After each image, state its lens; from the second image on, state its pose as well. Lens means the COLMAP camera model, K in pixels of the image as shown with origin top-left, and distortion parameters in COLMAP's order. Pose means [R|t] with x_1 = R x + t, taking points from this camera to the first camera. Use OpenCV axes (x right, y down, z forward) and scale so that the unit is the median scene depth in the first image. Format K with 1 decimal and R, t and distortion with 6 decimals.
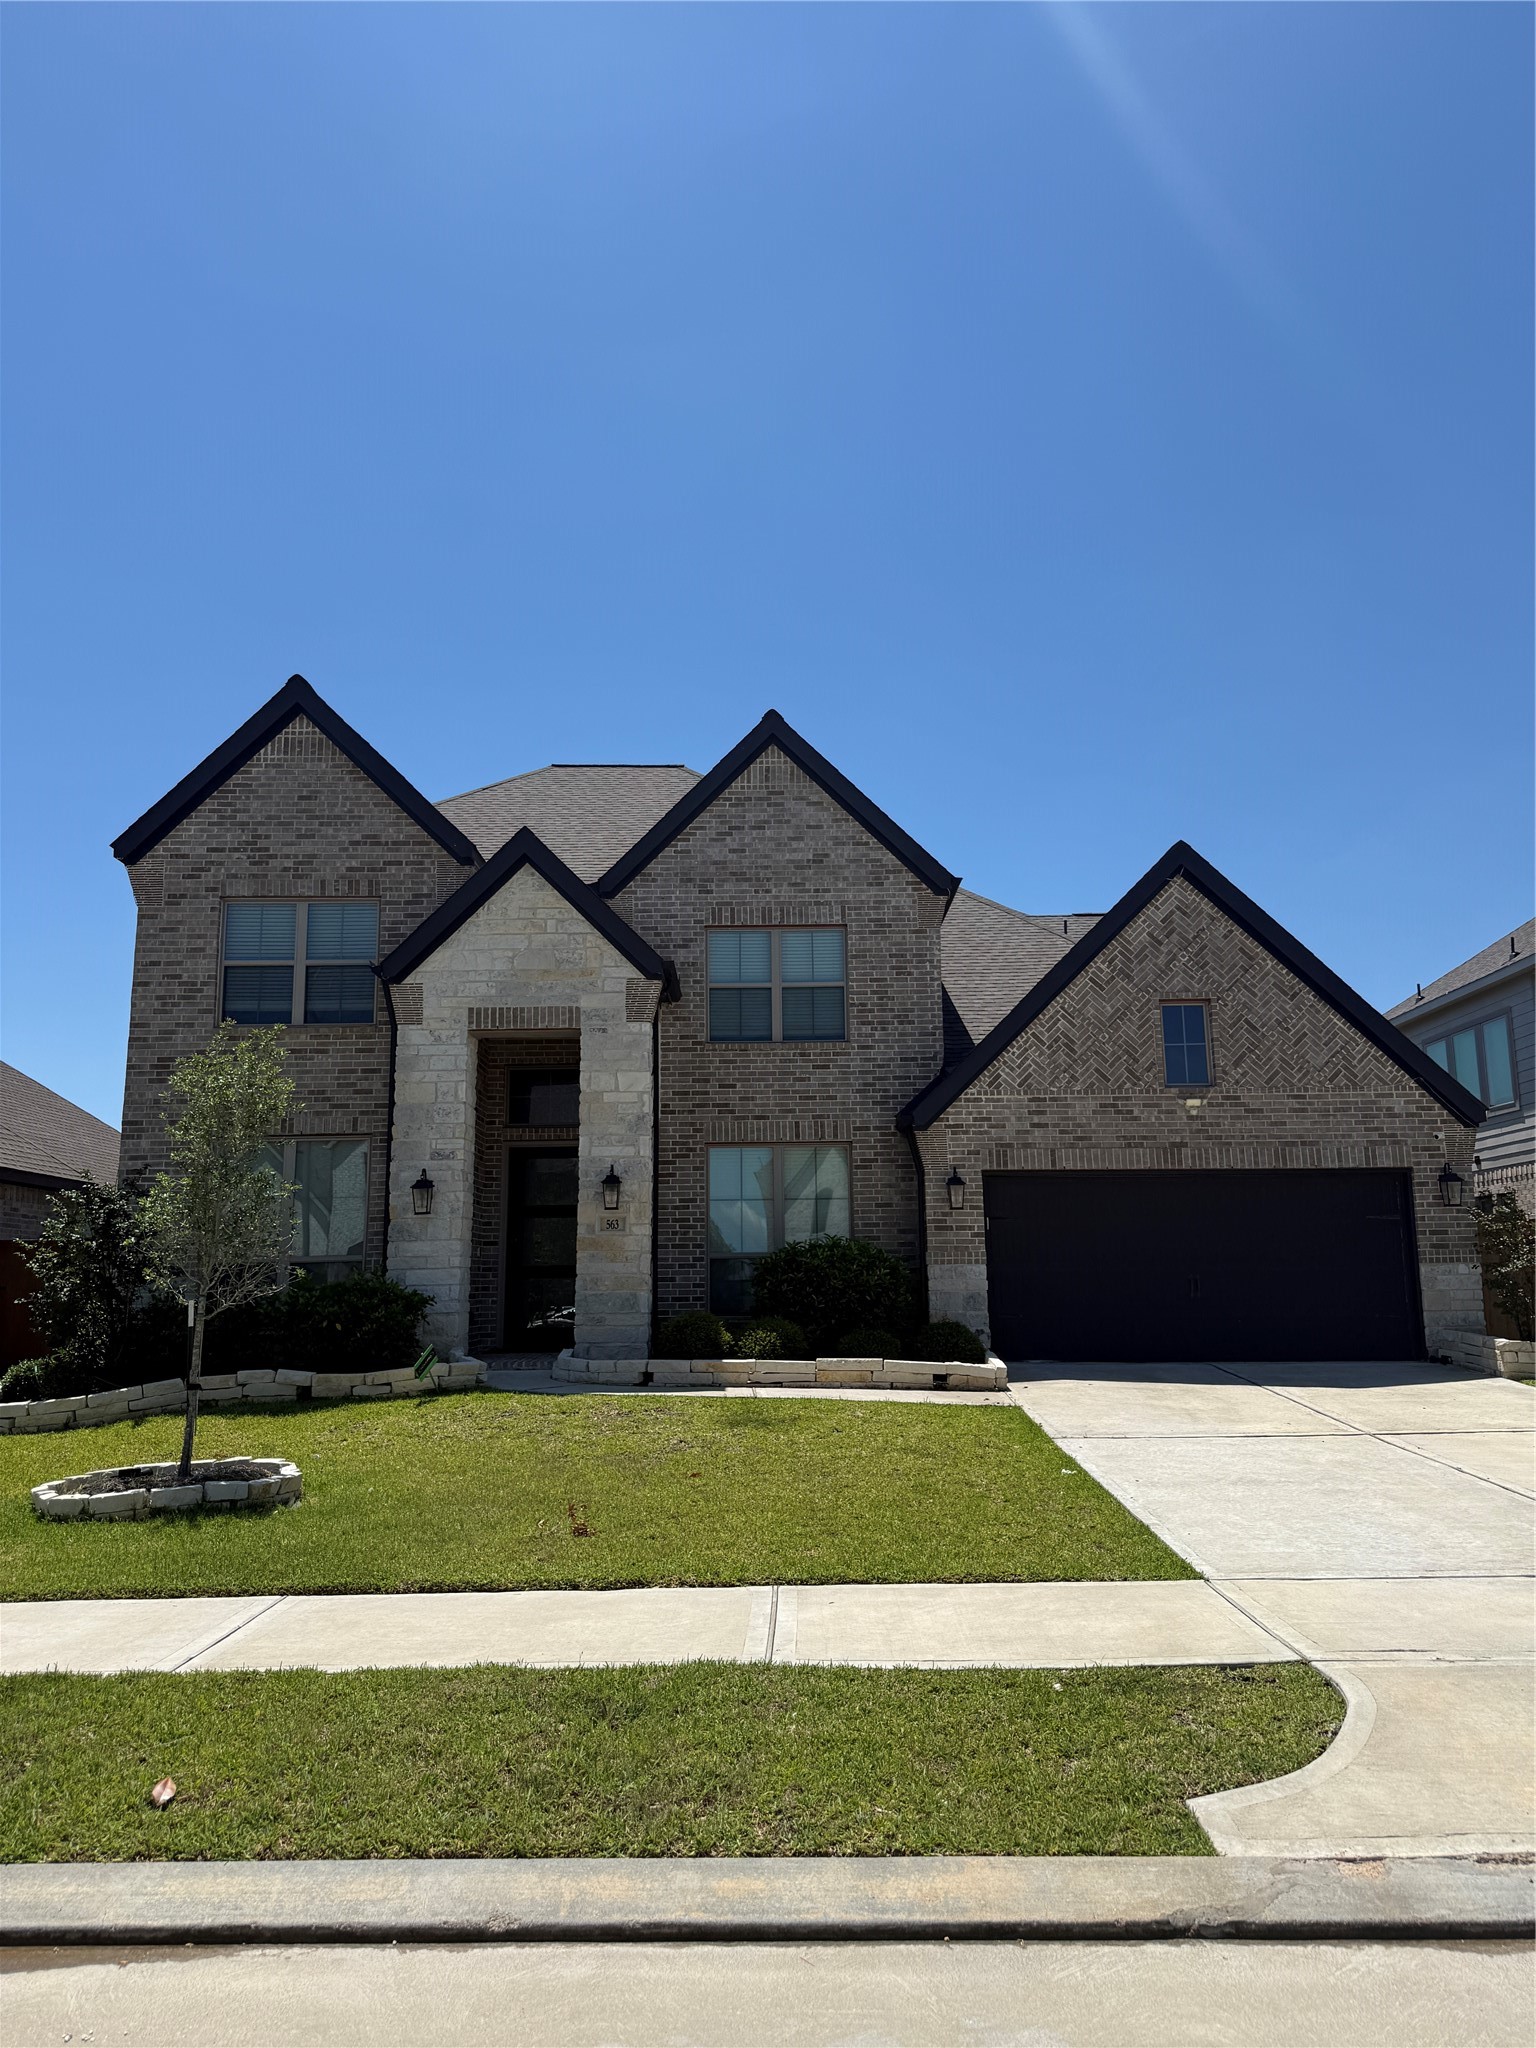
lens RADIAL K [[1451.0, 0, 768.0], [0, 1451.0, 1024.0], [0, 0, 1]] dist [0.170933, -0.394394]
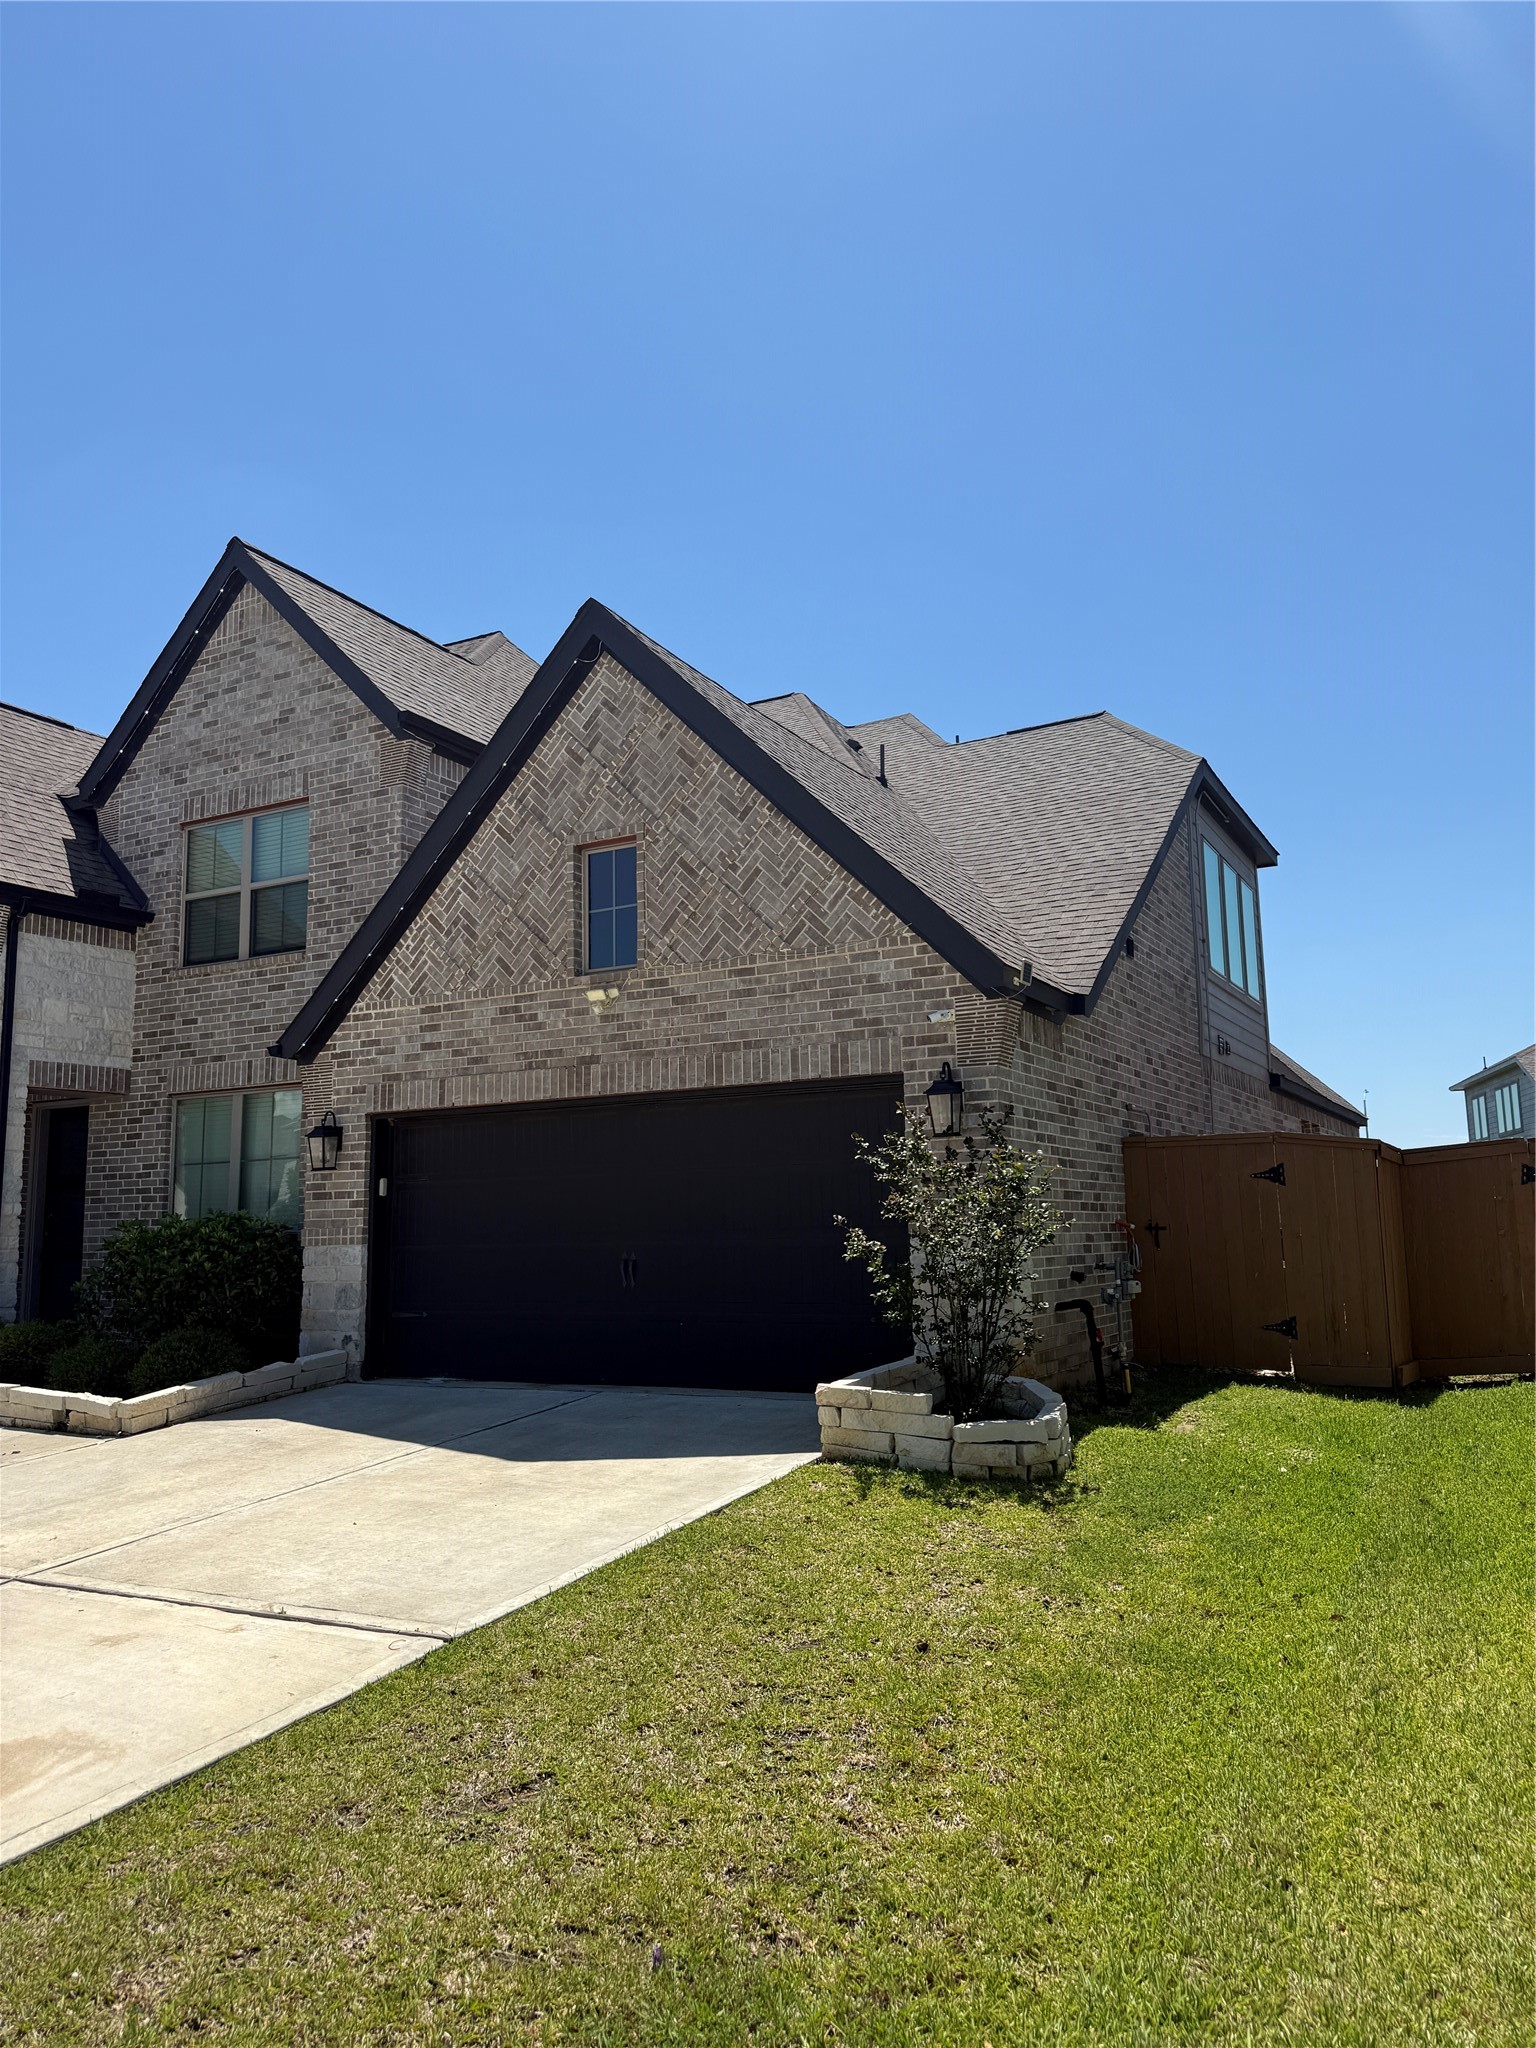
lens RADIAL K [[1451.0, 0, 768.0], [0, 1451.0, 1024.0], [0, 0, 1]] dist [0.170933, -0.394394]
pose [[0.879905, -0.074277, -0.469308, 0.662117], [0.097376, 0.994931, 0.025104, 0.057166], [0.465064, -0.067788, 0.882678, 0.455899]]
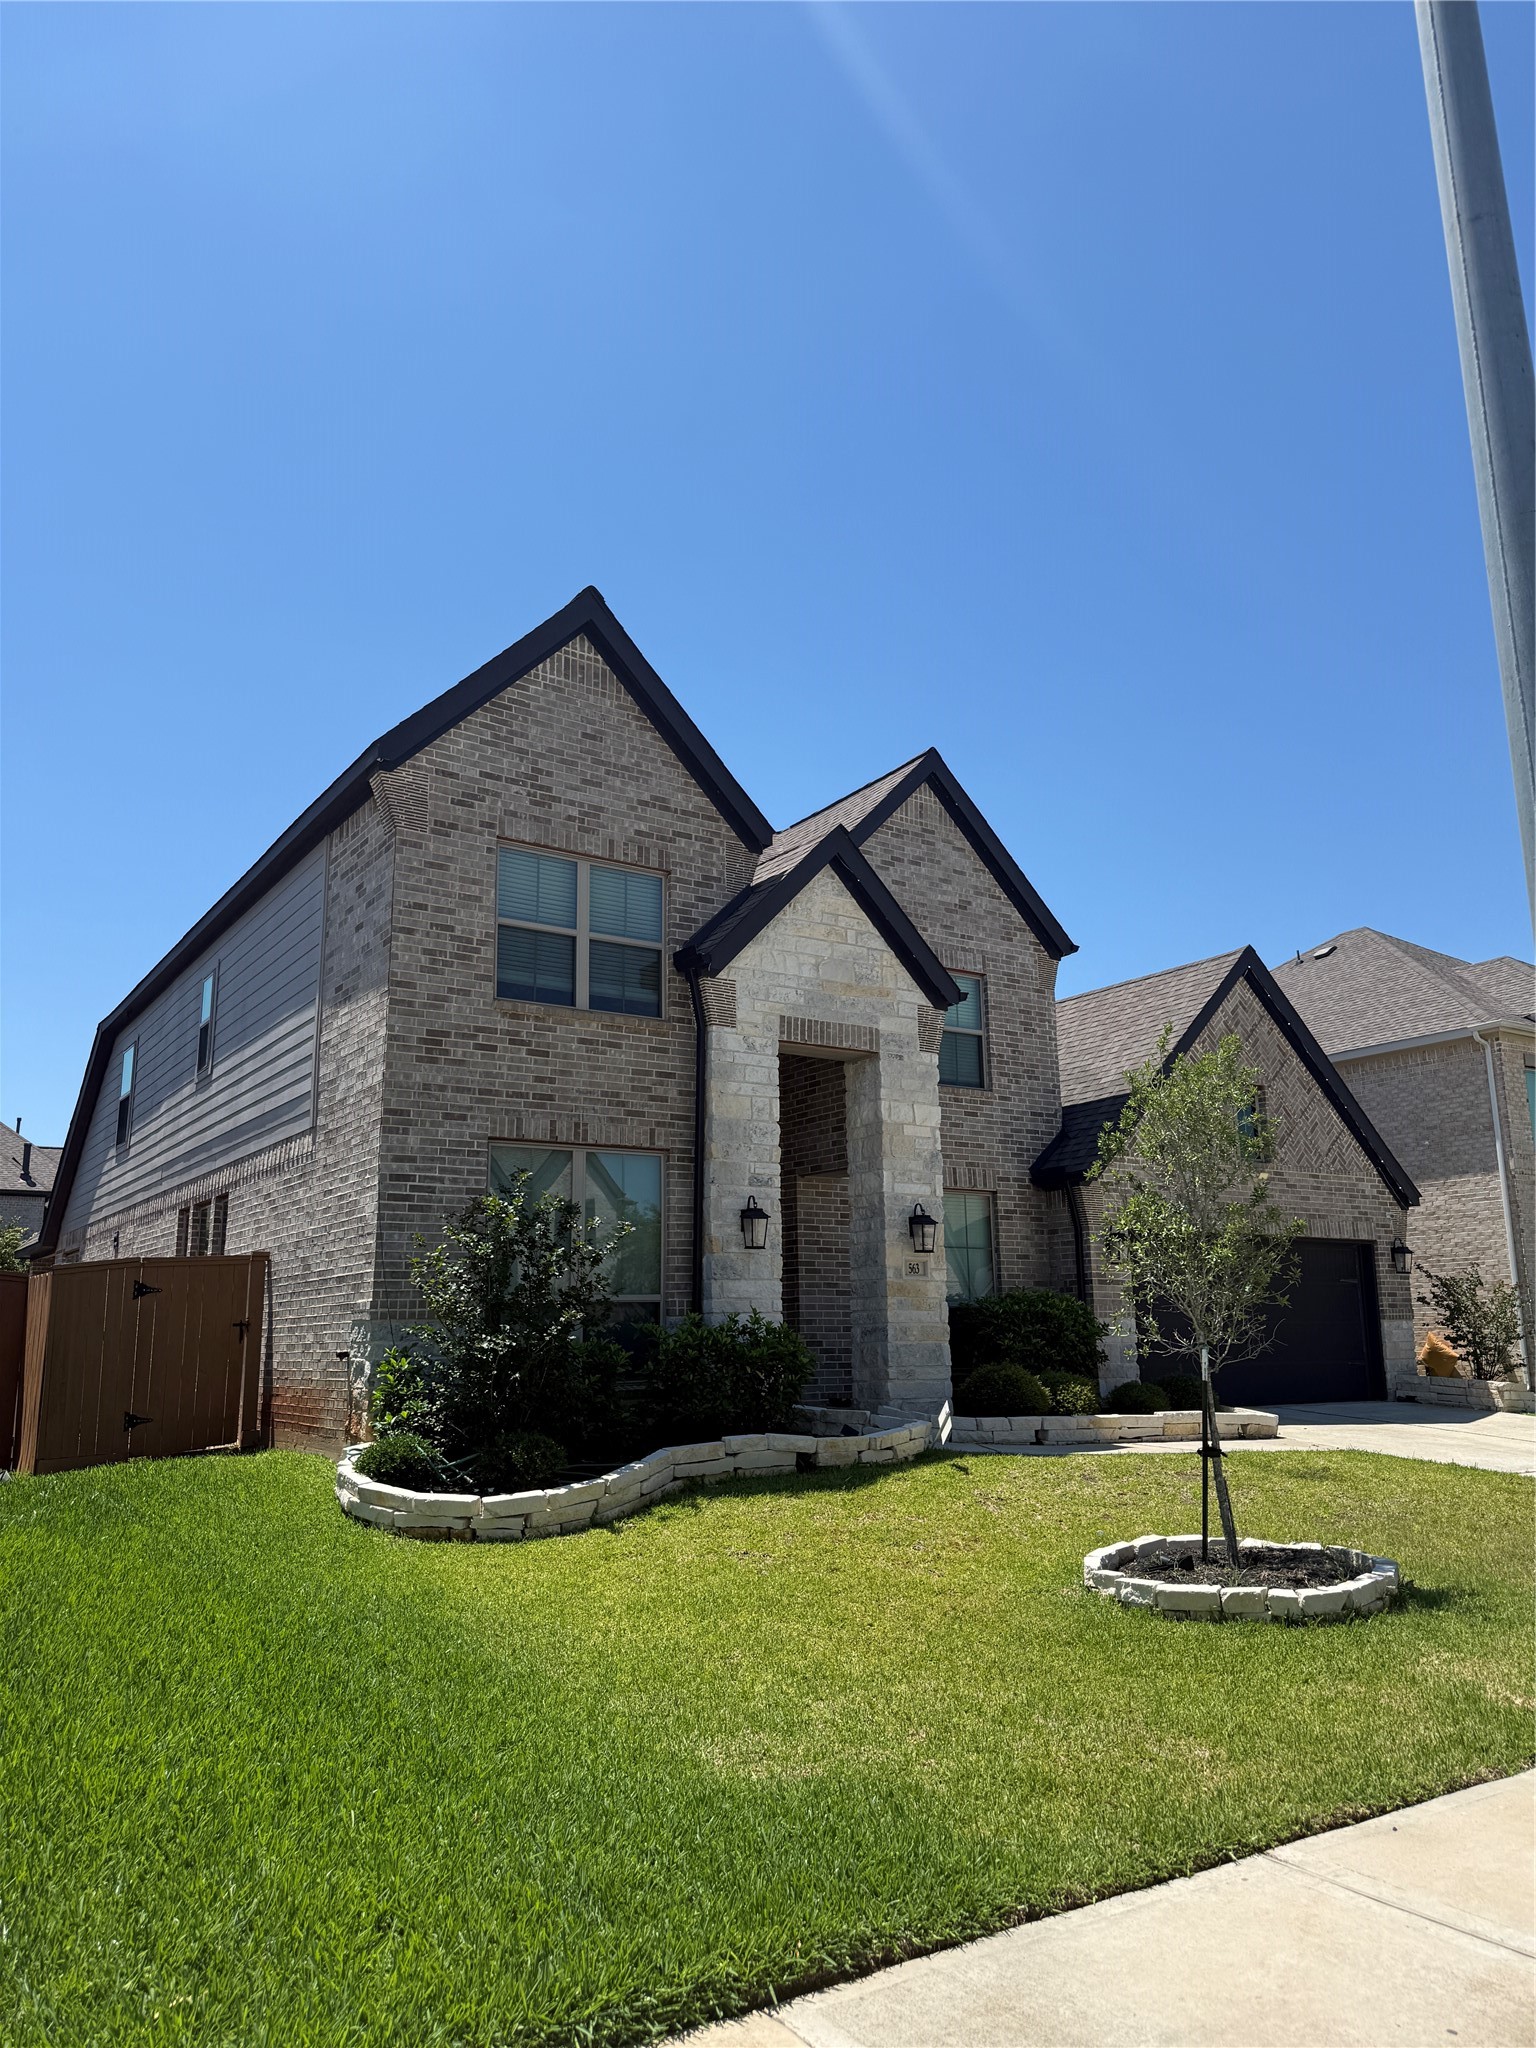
lens RADIAL K [[1451.0, 0, 768.0], [0, 1451.0, 1024.0], [0, 0, 1]] dist [0.170933, -0.394394]
pose [[0.827005, 0.120794, 0.549064, -0.664276], [-0.101094, 0.992677, -0.066119, 0.050678], [-0.553030, -0.000827, 0.833161, 0.262592]]
